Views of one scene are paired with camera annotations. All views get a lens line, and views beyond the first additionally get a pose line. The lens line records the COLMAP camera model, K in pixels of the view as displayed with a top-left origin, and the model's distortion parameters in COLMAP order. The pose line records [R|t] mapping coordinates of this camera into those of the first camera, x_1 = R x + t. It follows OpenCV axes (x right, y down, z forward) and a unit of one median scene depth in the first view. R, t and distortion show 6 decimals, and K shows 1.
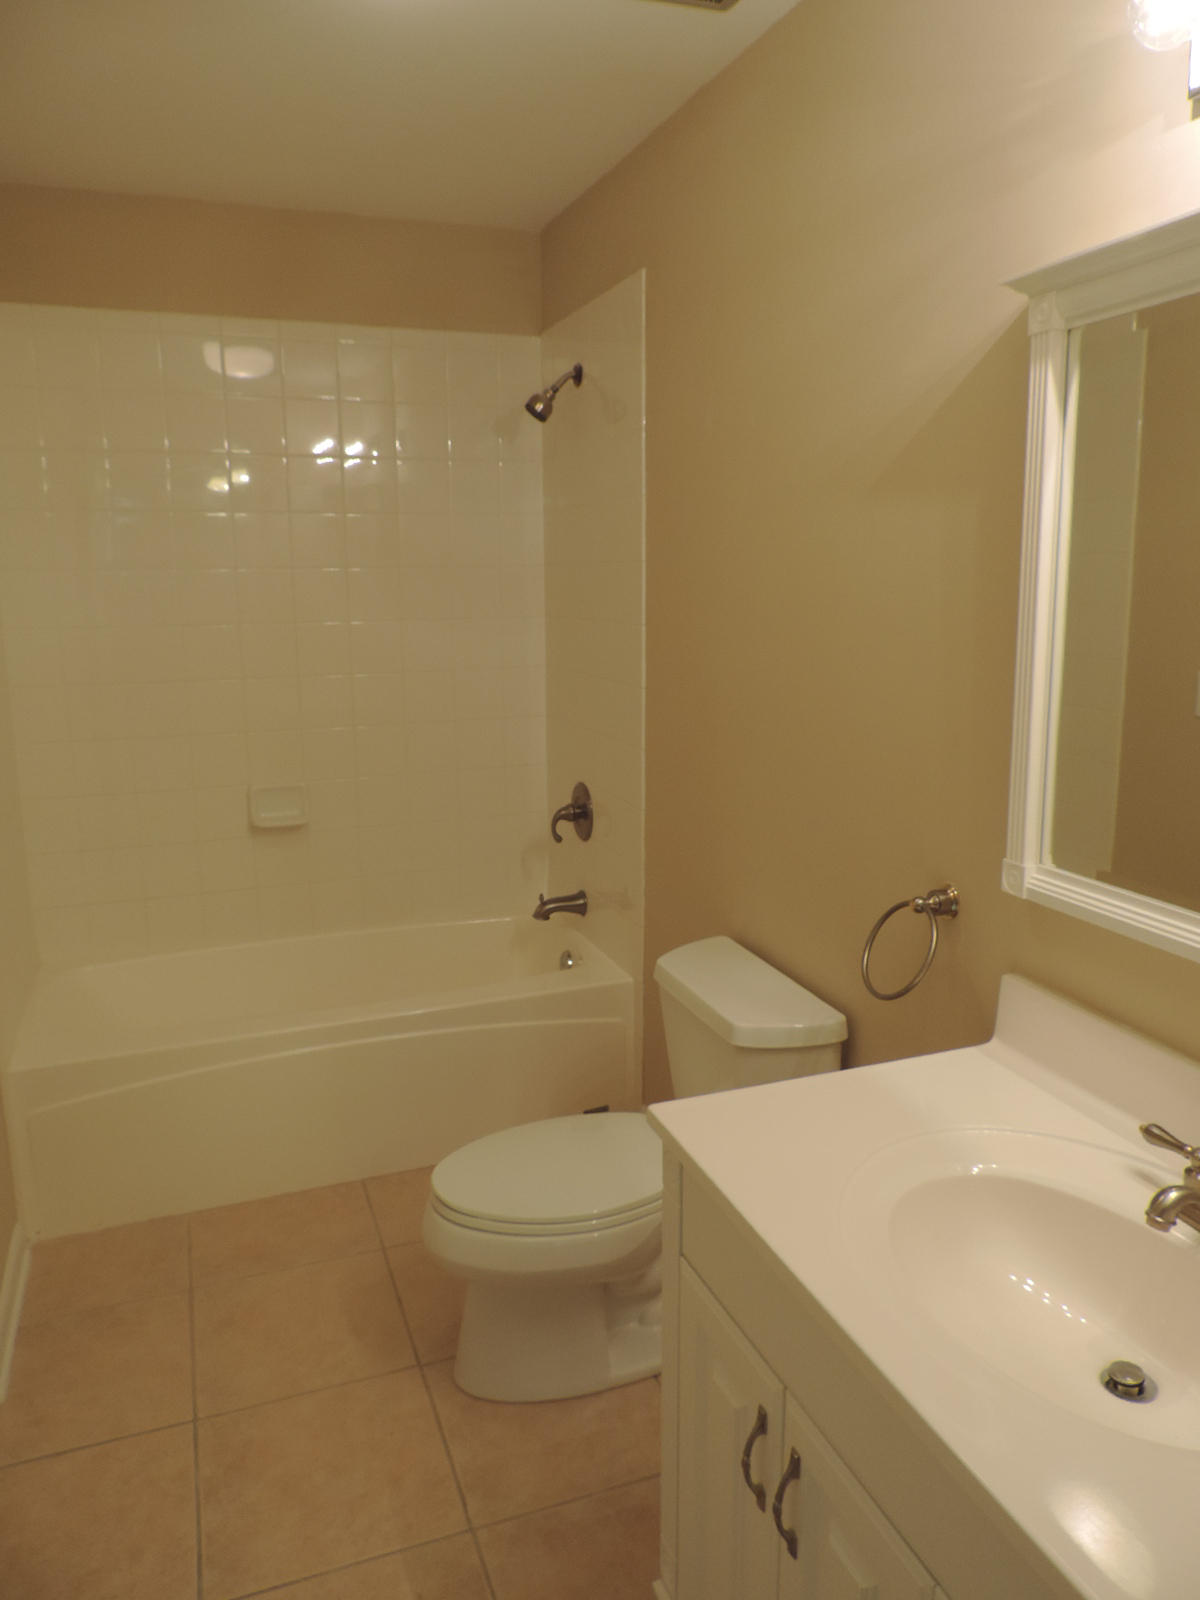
lens RADIAL K [[1143.4, 0, 598.3], [0, 1143.4, 806.1], [0, 0, 1]] dist [-0.020716, 0.004722]
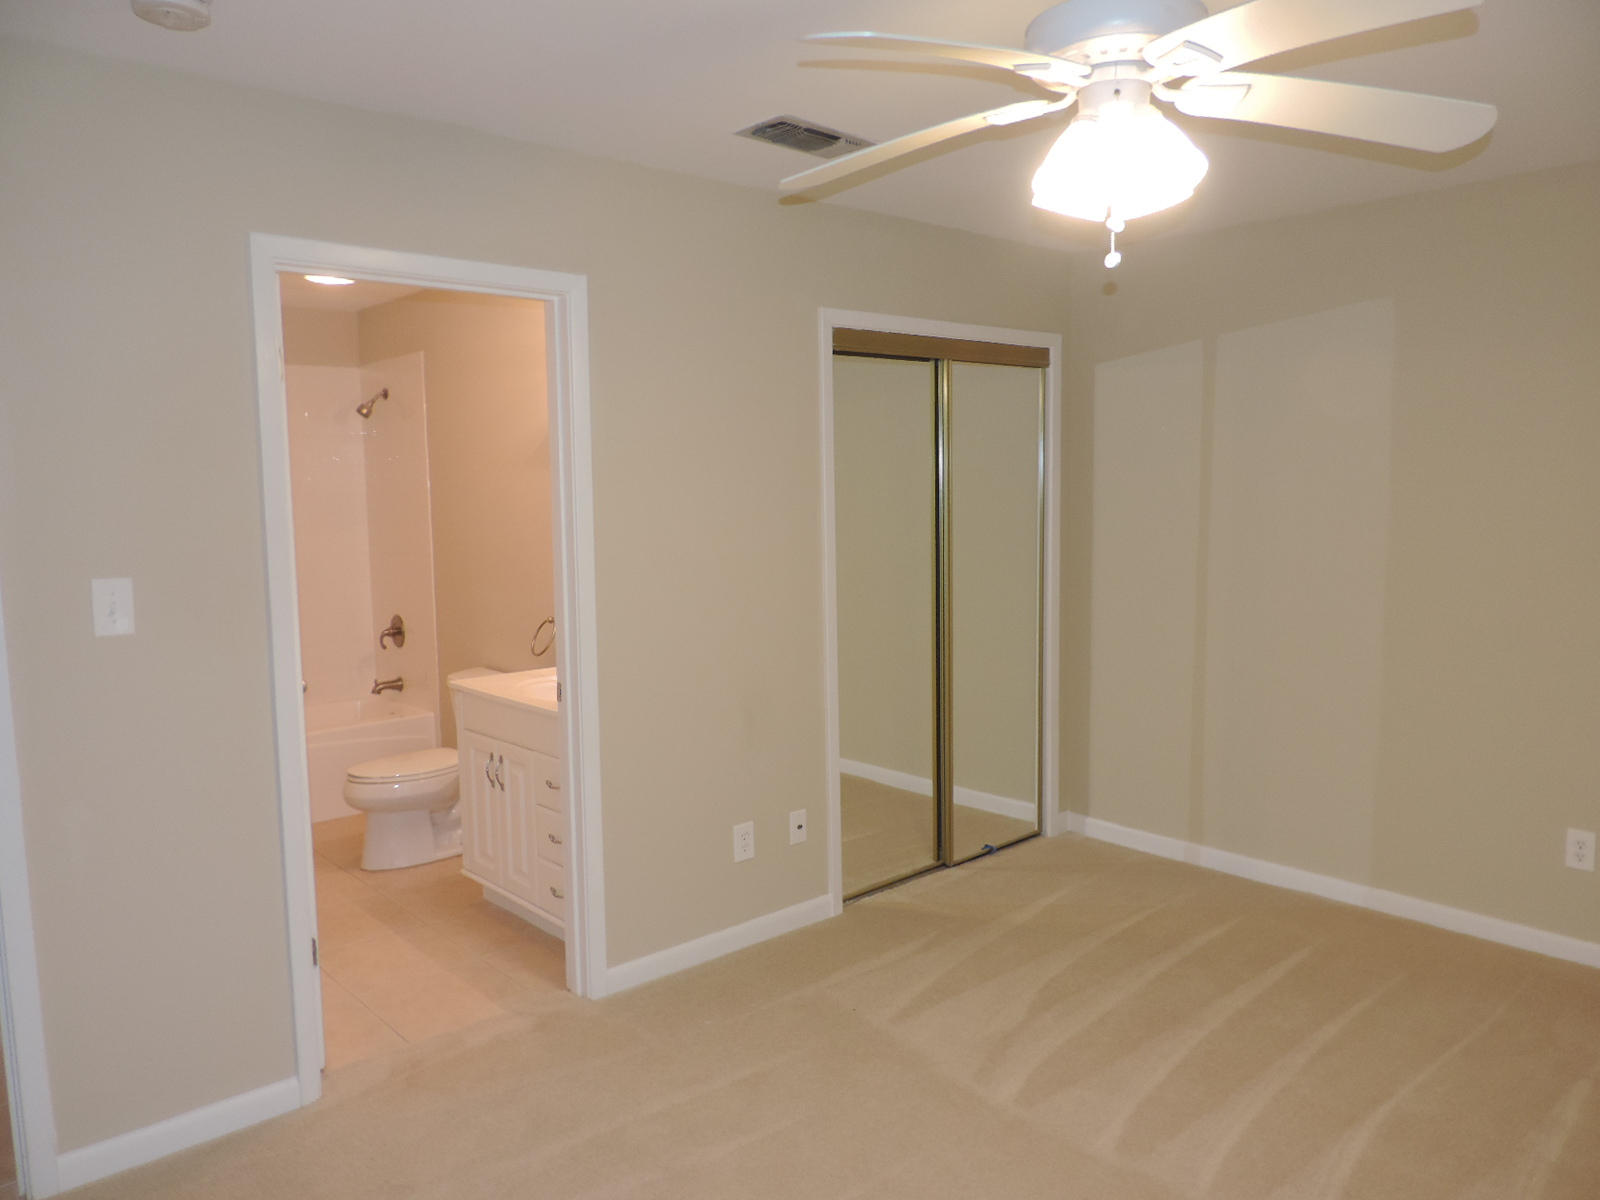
lens RADIAL K [[1143.4, 0, 812.9], [0, 1143.4, 598.1], [0, 0, 1]] dist [-0.020716, 0.004722]
pose [[0.927761, -0.046962, 0.370208, -0.069341], [0.086741, 0.992017, -0.091537, 0.172328], [-0.362954, 0.117037, 0.924428, -0.873202]]
